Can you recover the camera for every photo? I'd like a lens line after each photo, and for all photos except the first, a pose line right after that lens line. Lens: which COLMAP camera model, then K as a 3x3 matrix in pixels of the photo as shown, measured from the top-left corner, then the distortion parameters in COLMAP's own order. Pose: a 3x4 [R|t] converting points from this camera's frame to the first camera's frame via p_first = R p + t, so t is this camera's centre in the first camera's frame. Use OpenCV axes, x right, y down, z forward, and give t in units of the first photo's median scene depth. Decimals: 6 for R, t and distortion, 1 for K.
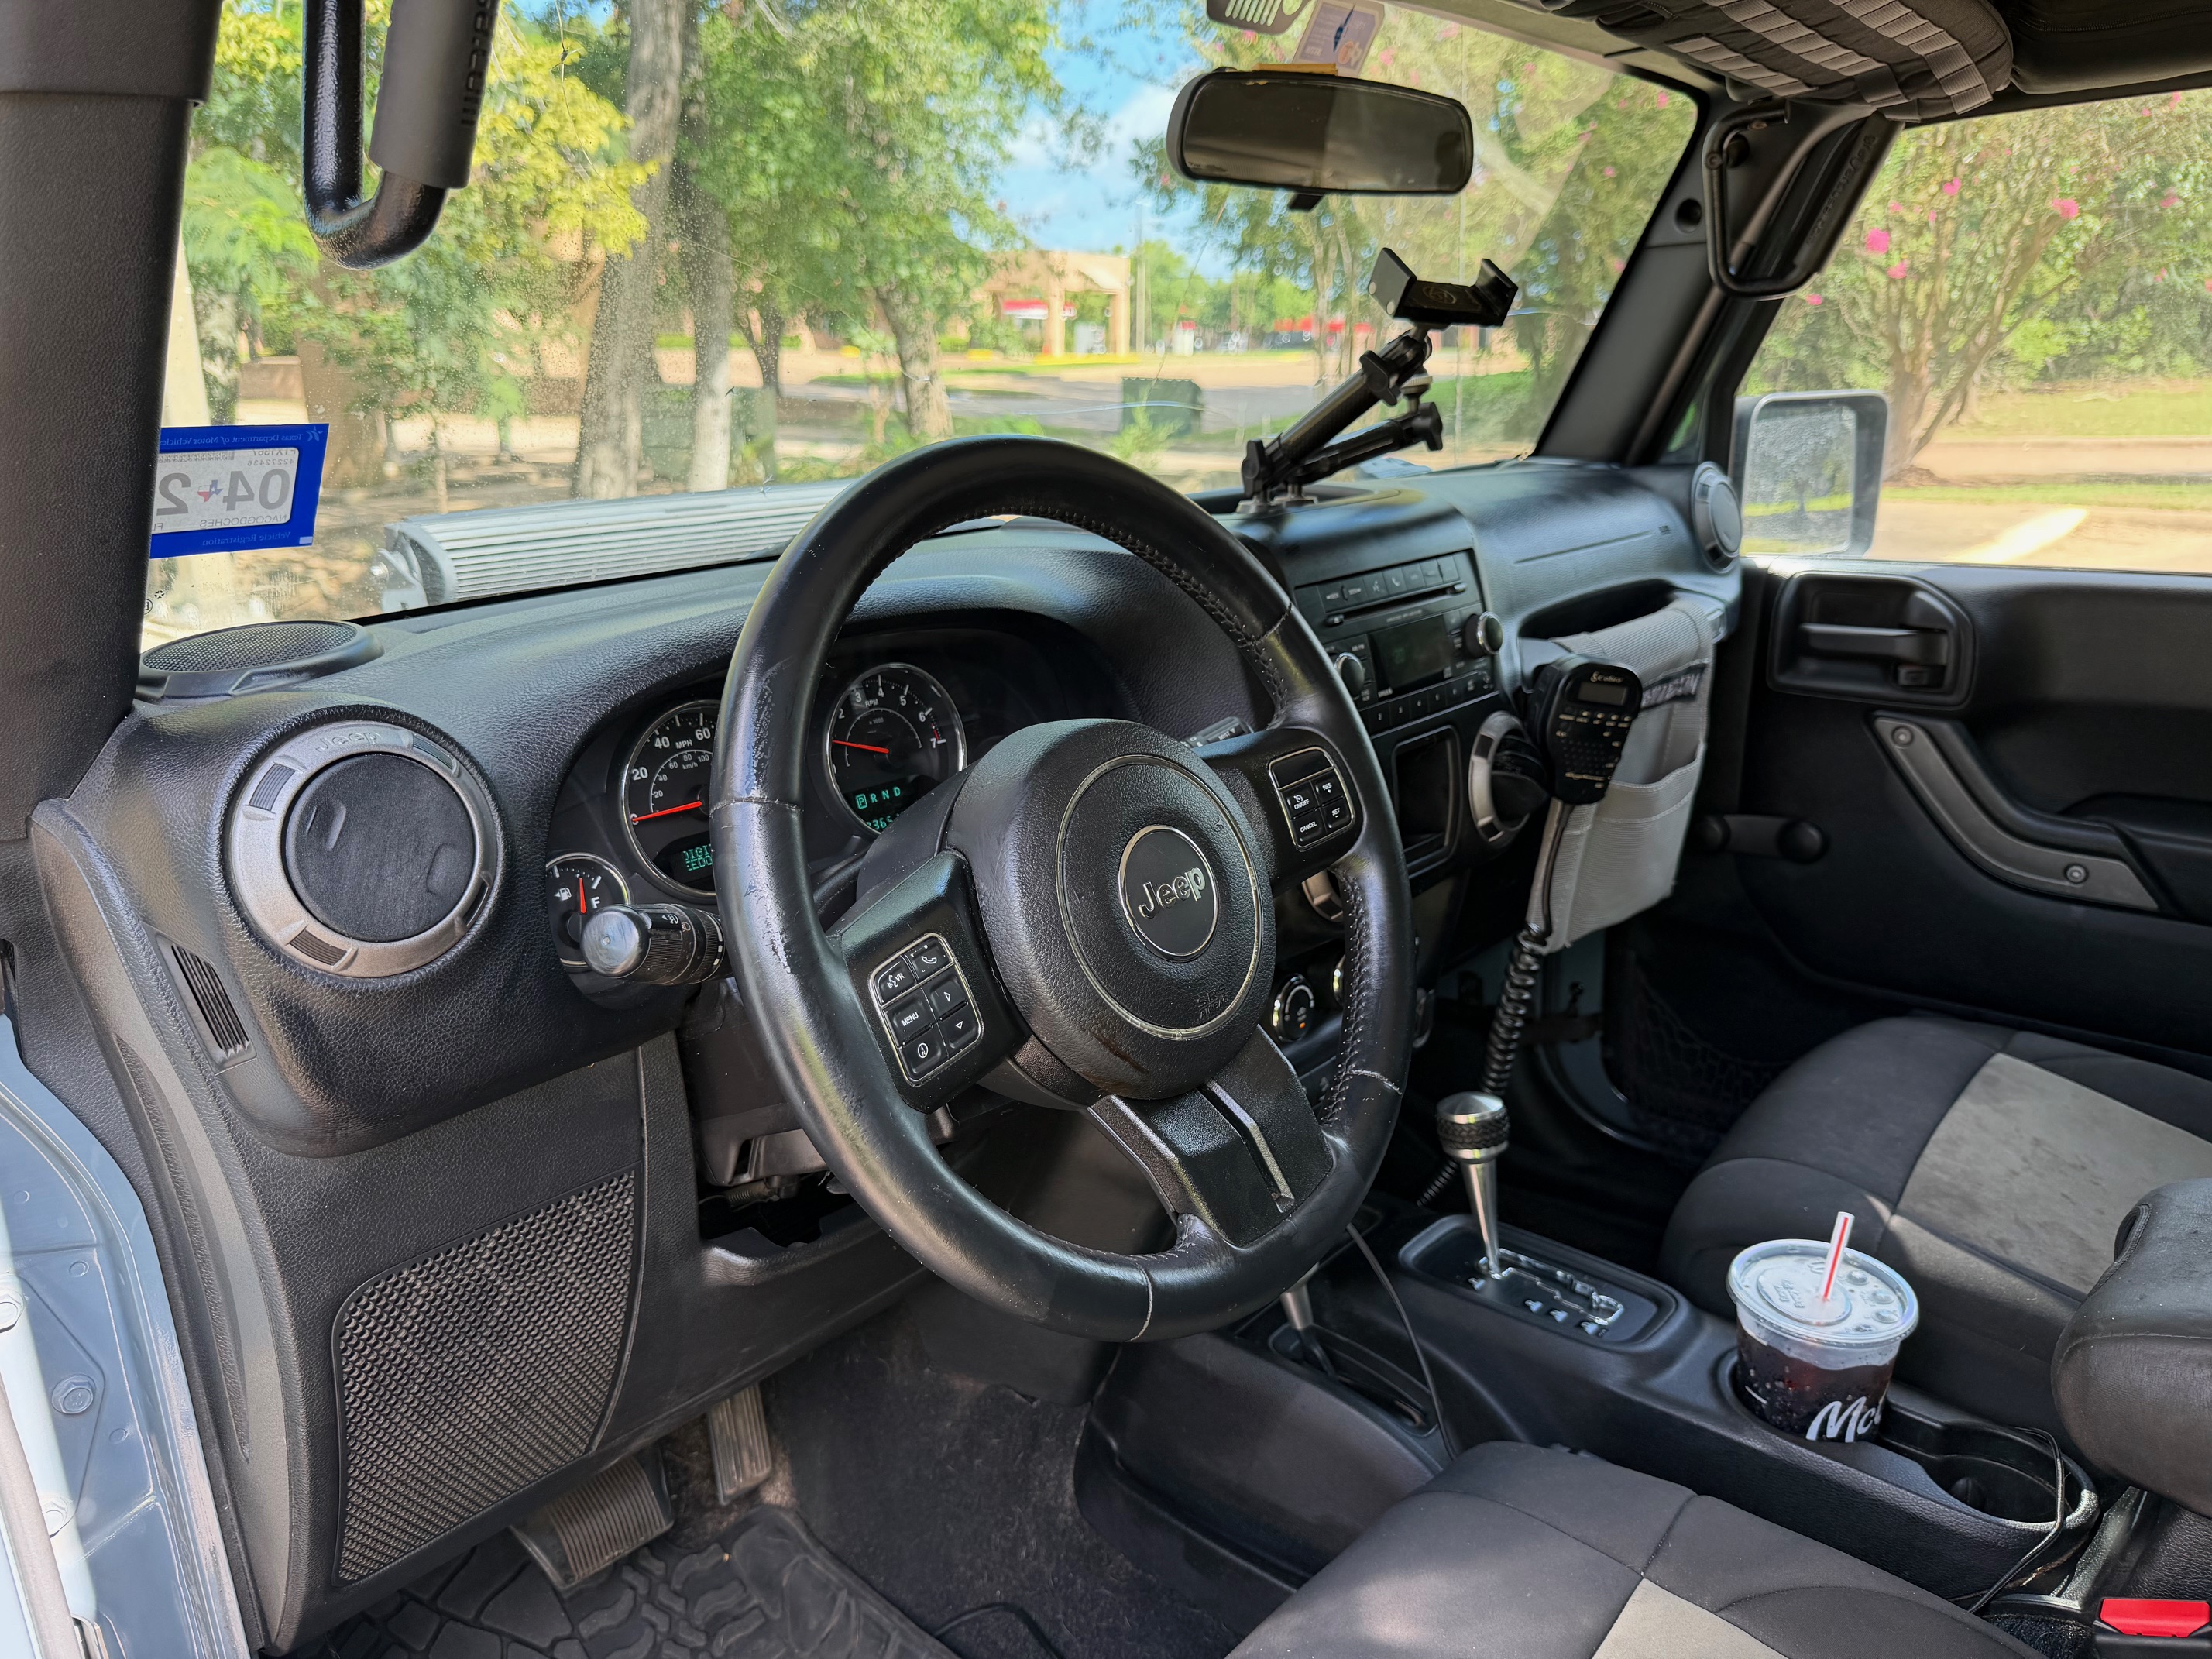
lens RADIAL K [[1551.0, 0, 1120.0], [0, 1551.0, 835.6], [0, 0, 1]] dist [0.006338, -0.052827]
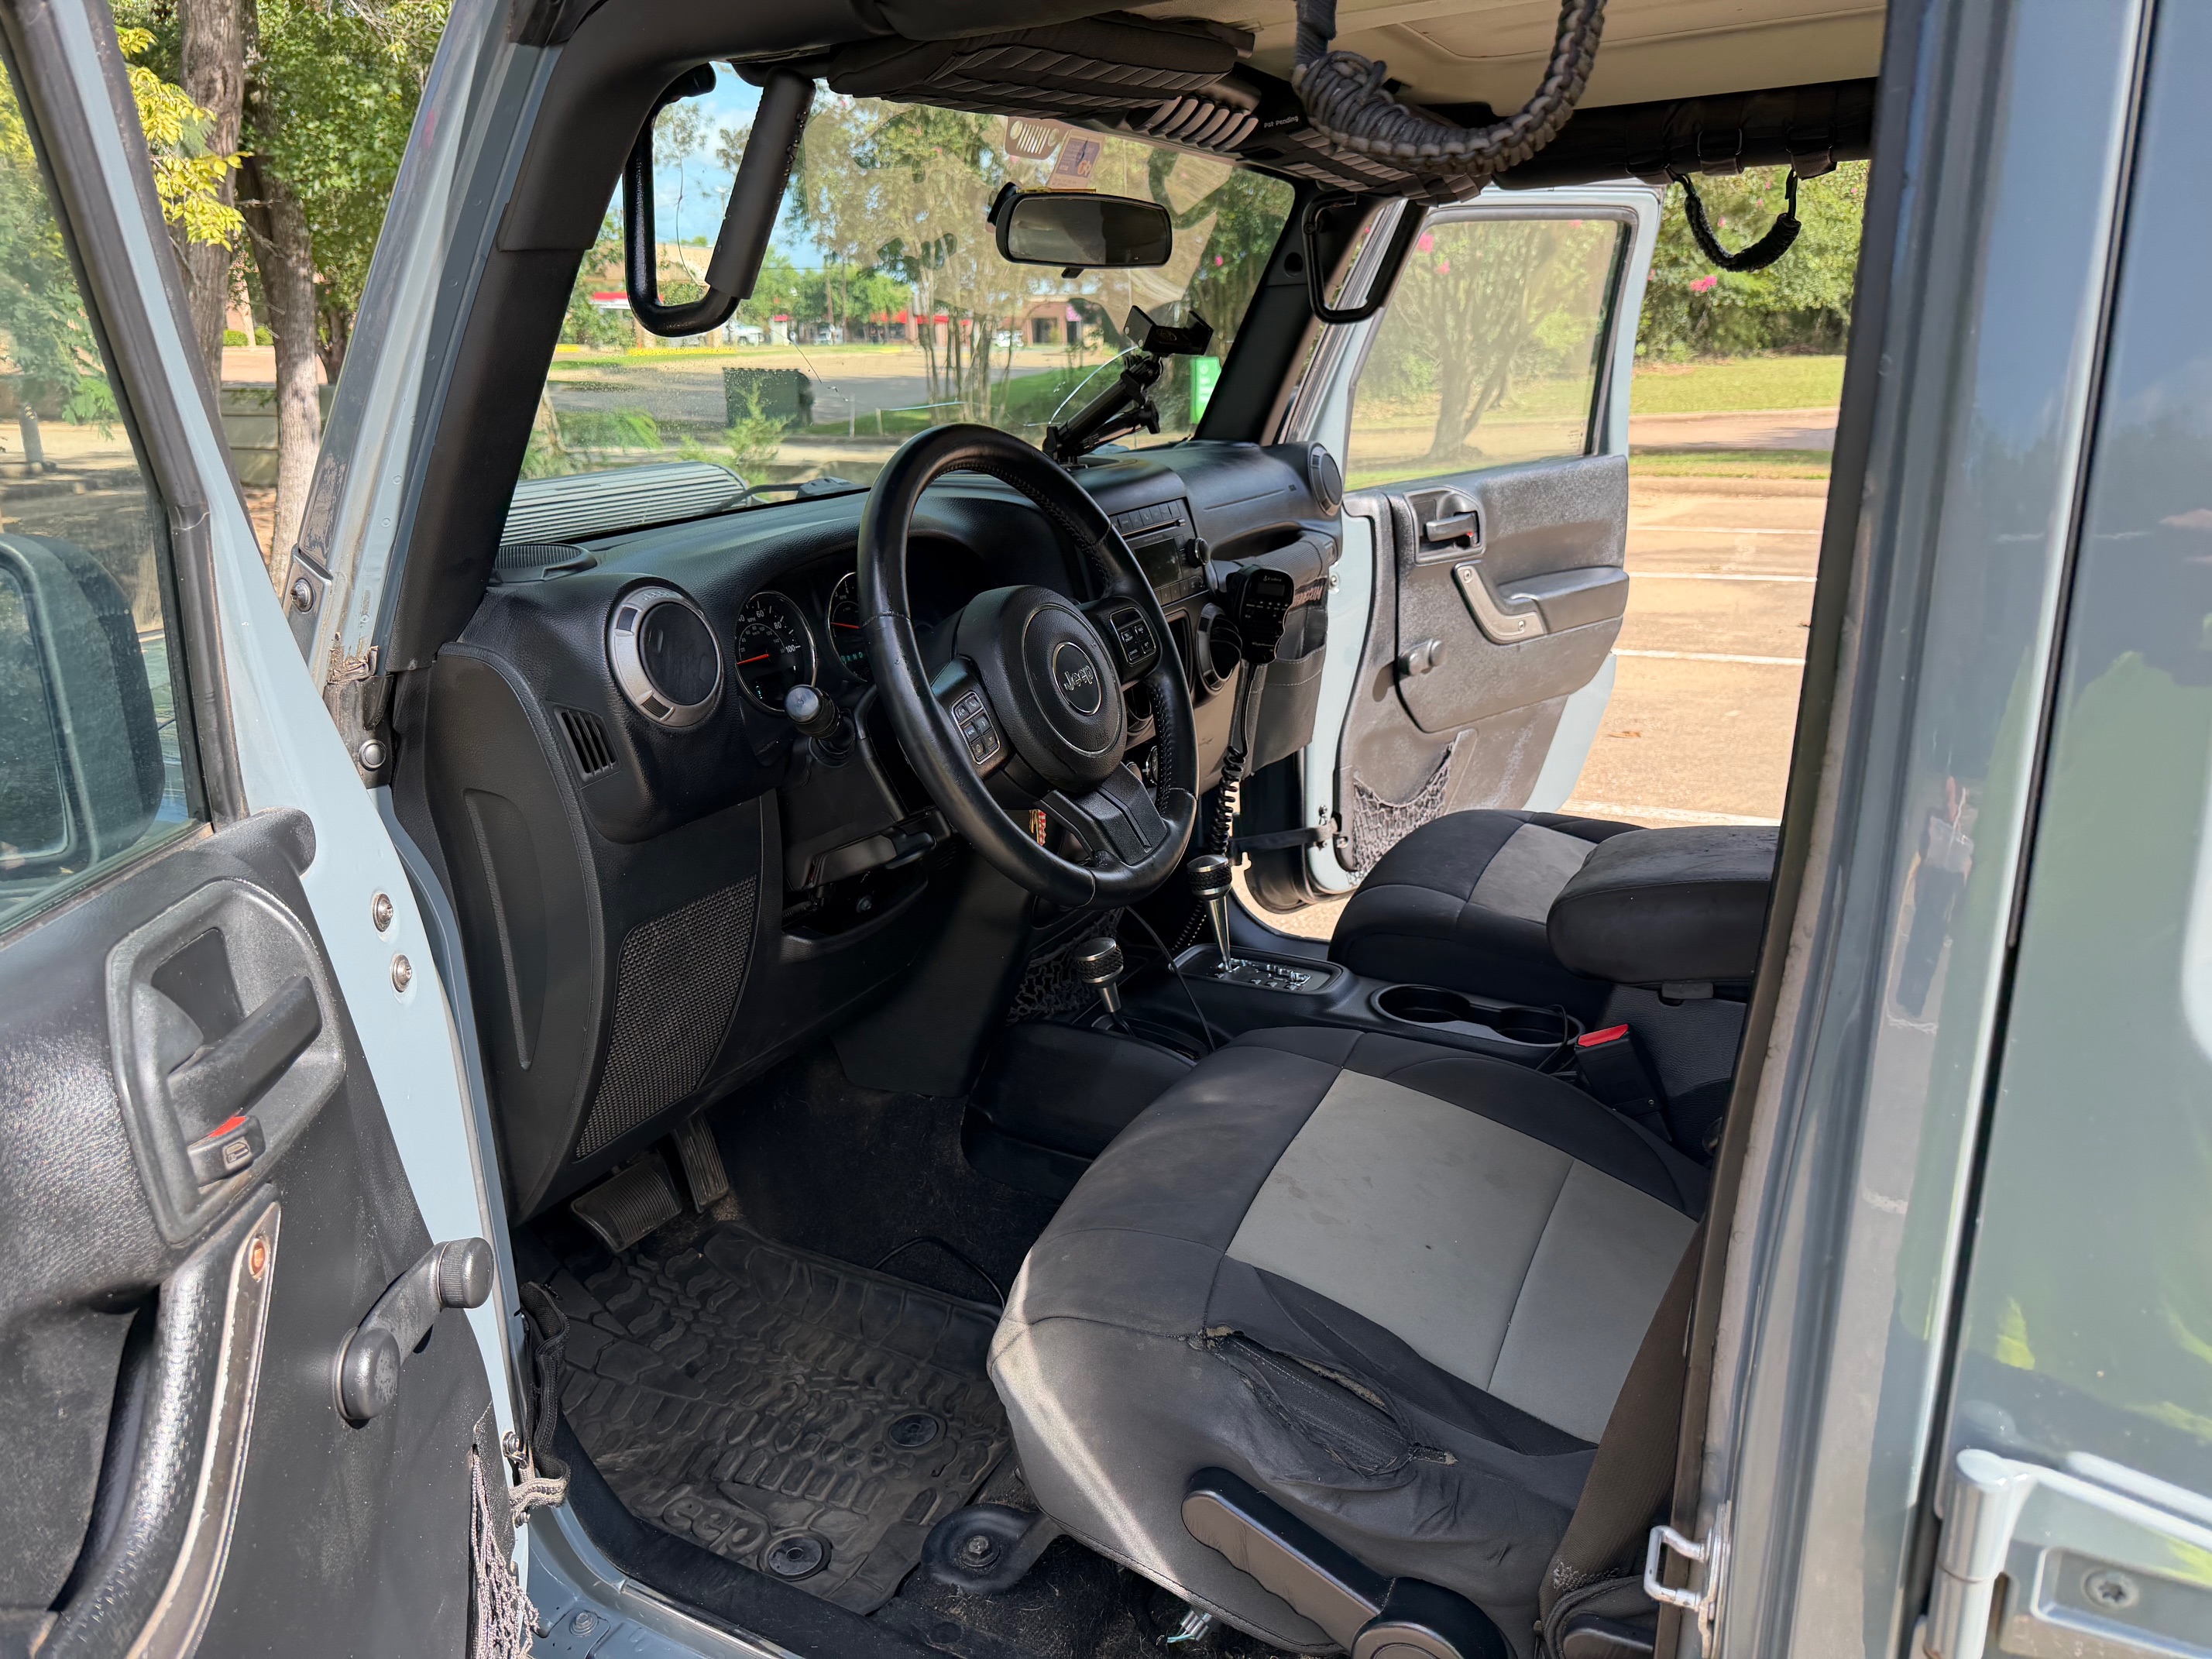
lens RADIAL K [[1517.2, 0, 1115.5], [0, 1517.2, 842.4], [0, 0, 1]] dist [0.006880, -0.043790]
pose [[0.970198, -0.076442, 0.229941, -0.147645], [0.072973, 0.997055, 0.023567, 0.081537], [-0.231065, -0.006086, 0.972919, -0.314162]]
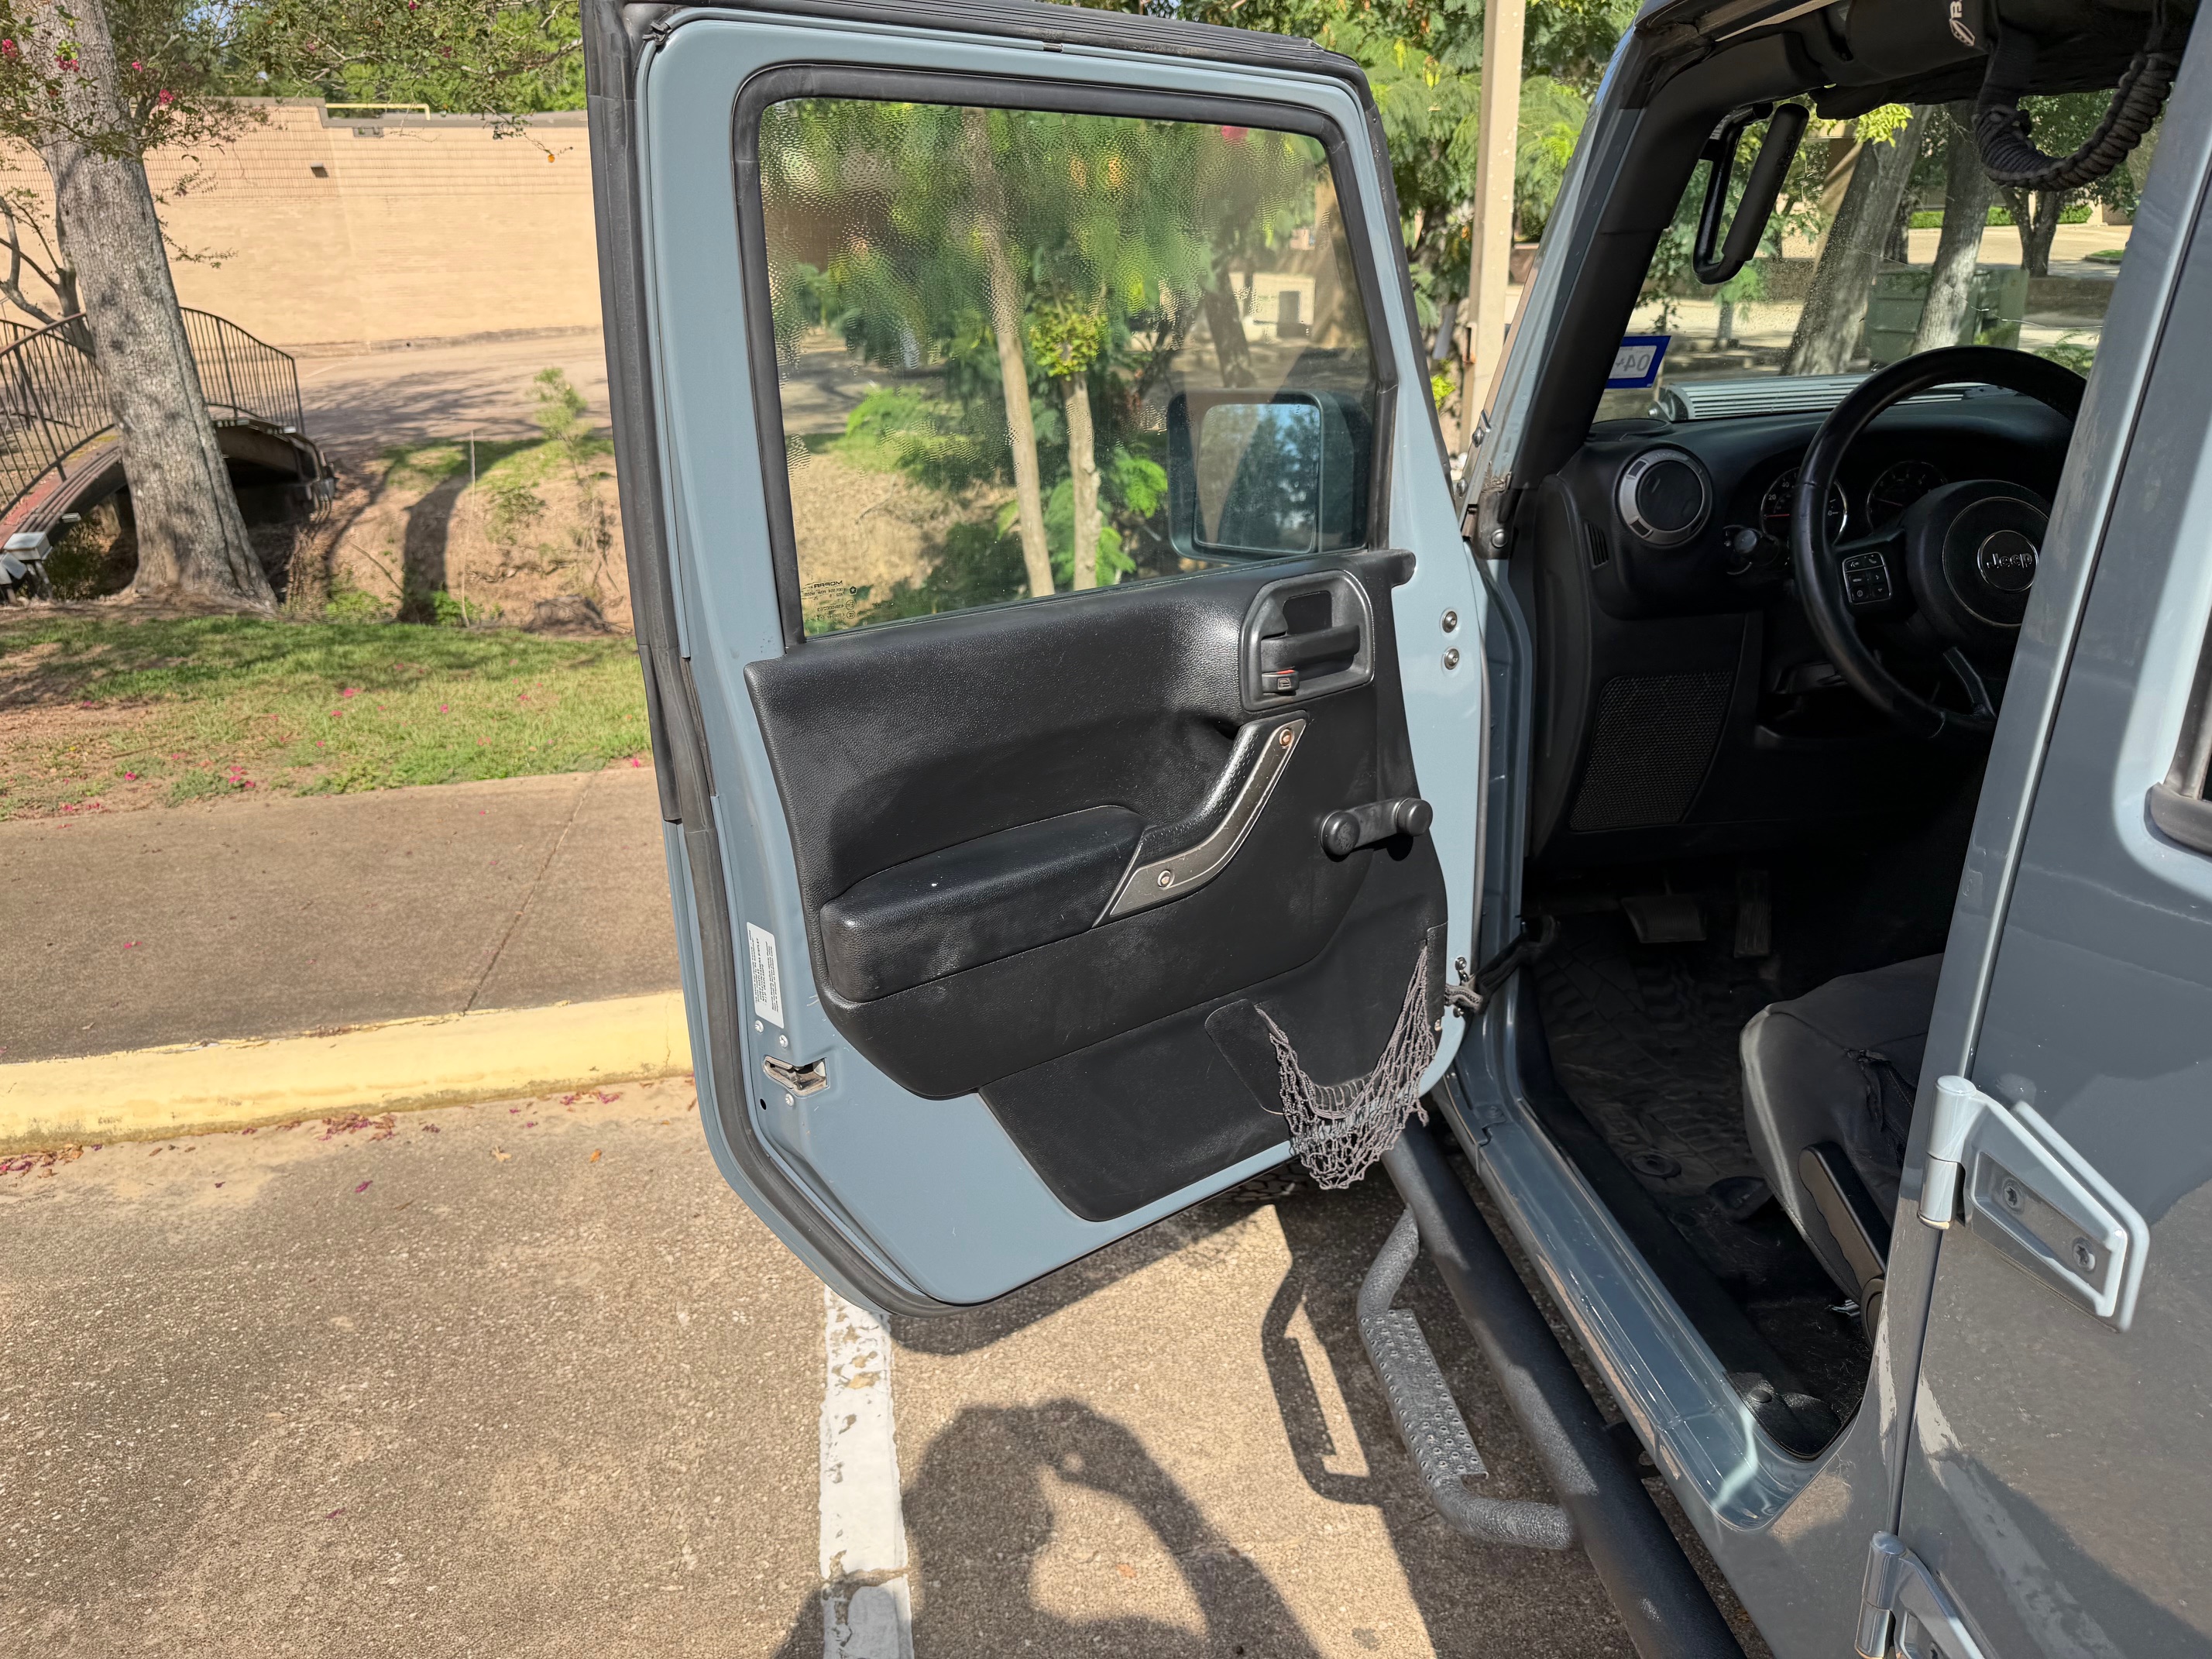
lens RADIAL K [[1551.0, 0, 1120.0], [0, 1551.0, 835.6], [0, 0, 1]] dist [0.006338, -0.052827]
pose [[0.749883, 0.203517, -0.629489, 0.233887], [-0.159515, 0.979056, 0.126511, 0.146746], [0.642052, 0.005545, 0.766641, -0.625432]]
